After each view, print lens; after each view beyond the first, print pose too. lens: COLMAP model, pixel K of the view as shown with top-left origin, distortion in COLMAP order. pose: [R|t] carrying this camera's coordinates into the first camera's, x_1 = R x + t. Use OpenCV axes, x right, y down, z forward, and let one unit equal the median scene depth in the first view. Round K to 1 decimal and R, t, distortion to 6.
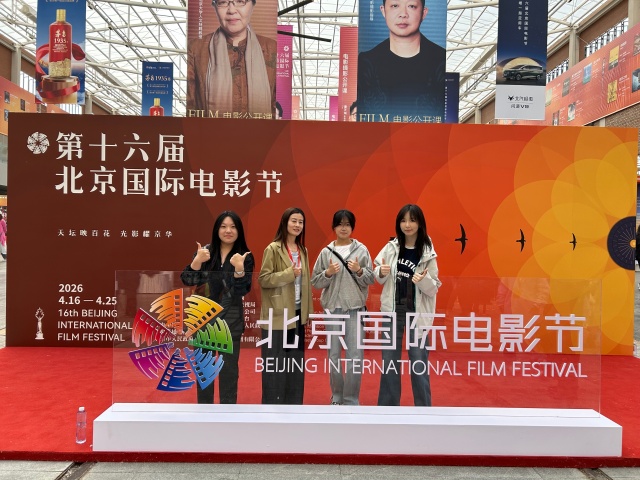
lens RADIAL K [[498.2, 0, 320.0], [0, 498.2, 240.0], [0, 0, 1]] dist [0.010873, -0.011649]
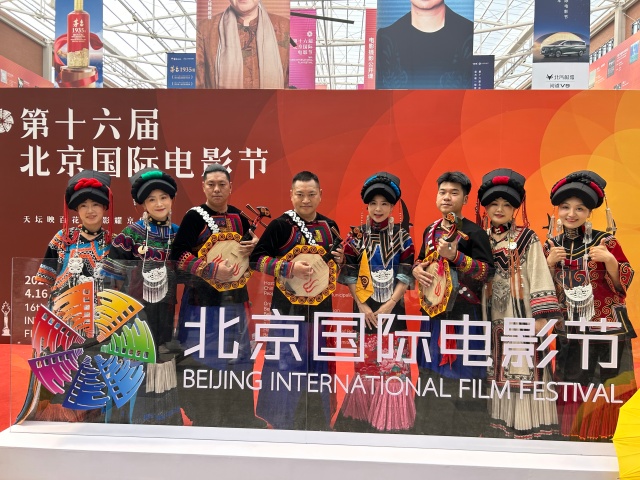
lens RADIAL K [[498.2, 0, 320.0], [0, 498.2, 240.0], [0, 0, 1]] dist [0.010873, -0.011649]
pose [[0.997475, -0.000497, -0.071018, 0.078079], [0.001347, 0.999928, 0.011923, 0.012859], [0.071006, -0.011989, 0.997404, 0.130255]]
